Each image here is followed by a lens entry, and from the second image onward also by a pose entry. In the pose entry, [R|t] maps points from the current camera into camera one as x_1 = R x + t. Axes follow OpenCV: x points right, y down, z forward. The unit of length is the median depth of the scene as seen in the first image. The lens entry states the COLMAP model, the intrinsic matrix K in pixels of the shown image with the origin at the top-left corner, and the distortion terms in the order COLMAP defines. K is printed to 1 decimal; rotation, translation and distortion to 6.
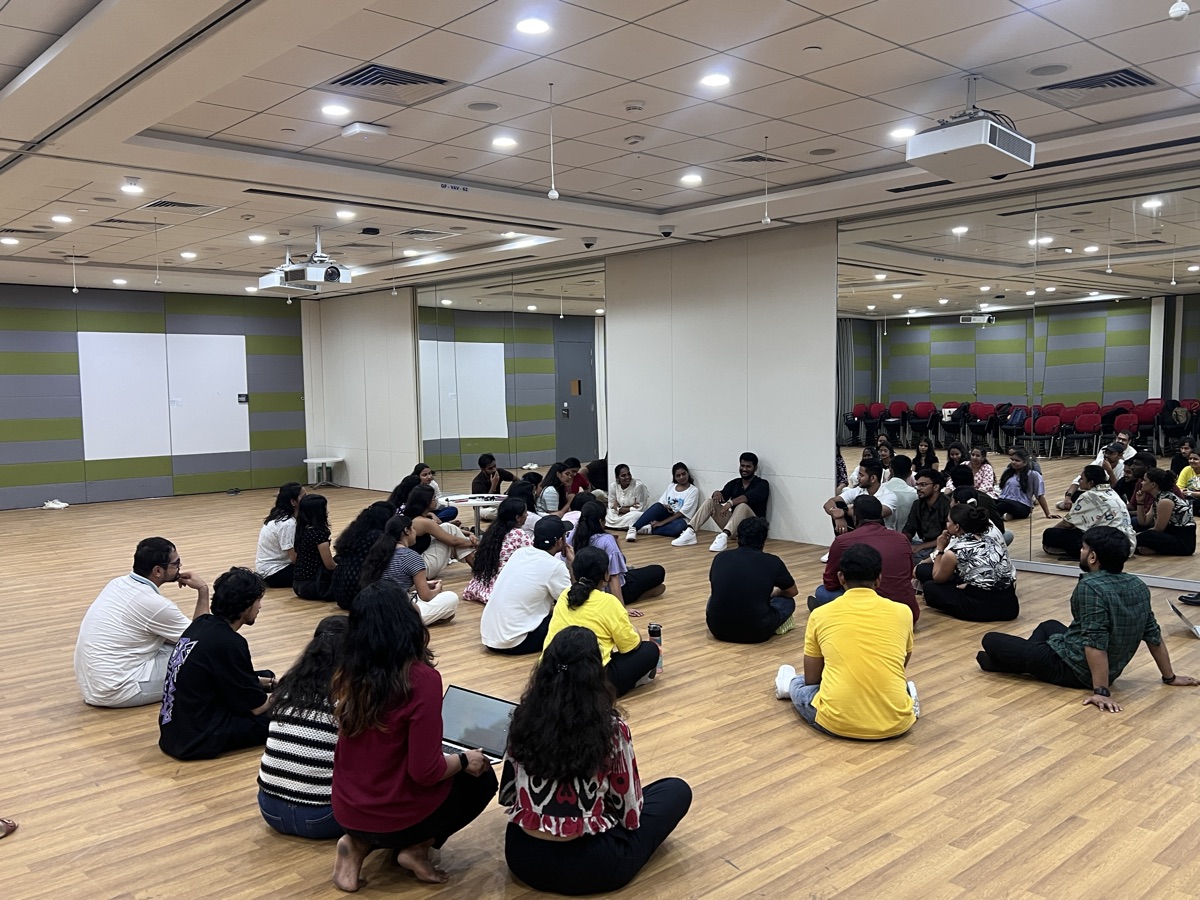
lens RADIAL K [[1022.9, 0, 600.0], [0, 1022.9, 450.0], [0, 0, 1]] dist [0.000657, 0.000585]
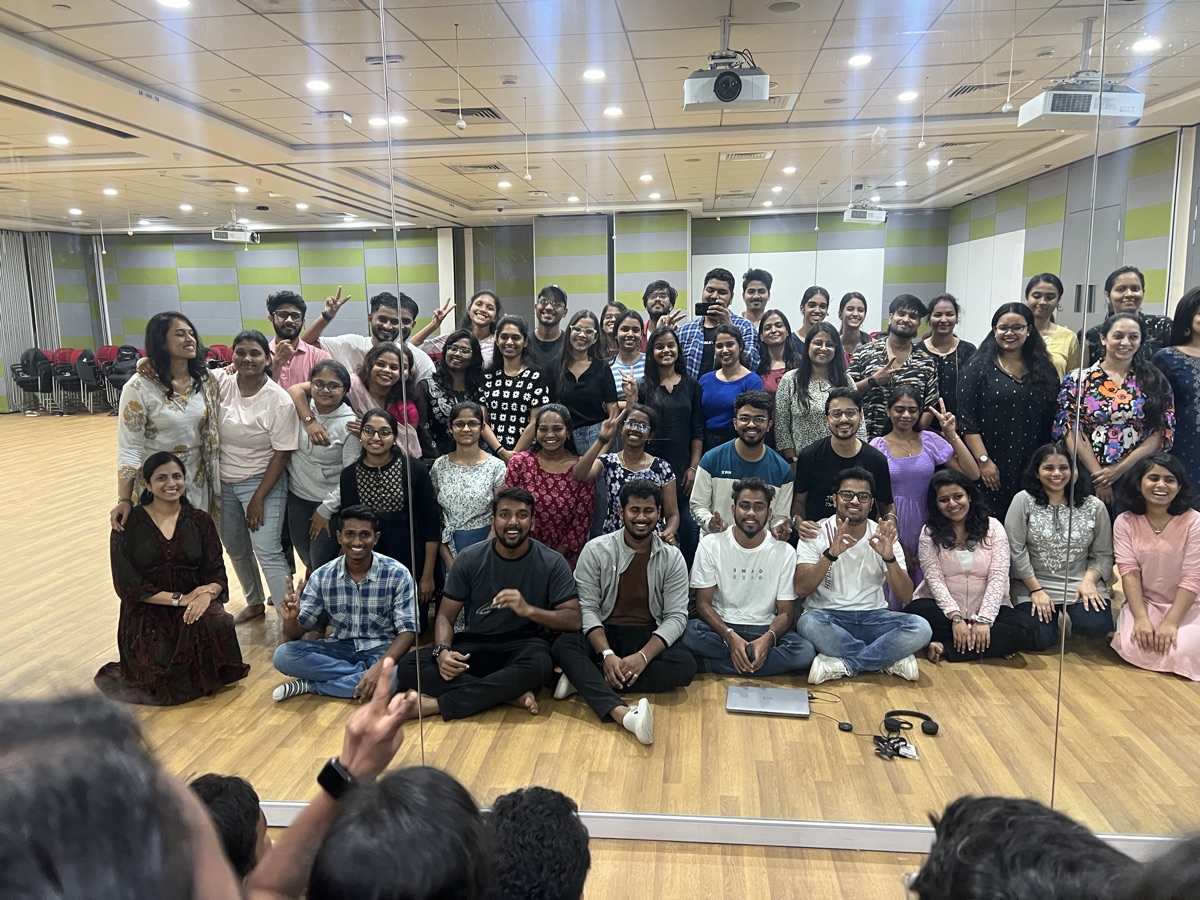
lens RADIAL K [[919.8, 0, 600.0], [0, 919.8, 450.0], [0, 0, 1]] dist [-0.186537, -0.002255]
pose [[0.735385, -0.064836, 0.674541, 0.135502], [-0.003074, 0.995083, 0.098997, -0.044145], [-0.677642, -0.074874, 0.731570, 0.375857]]
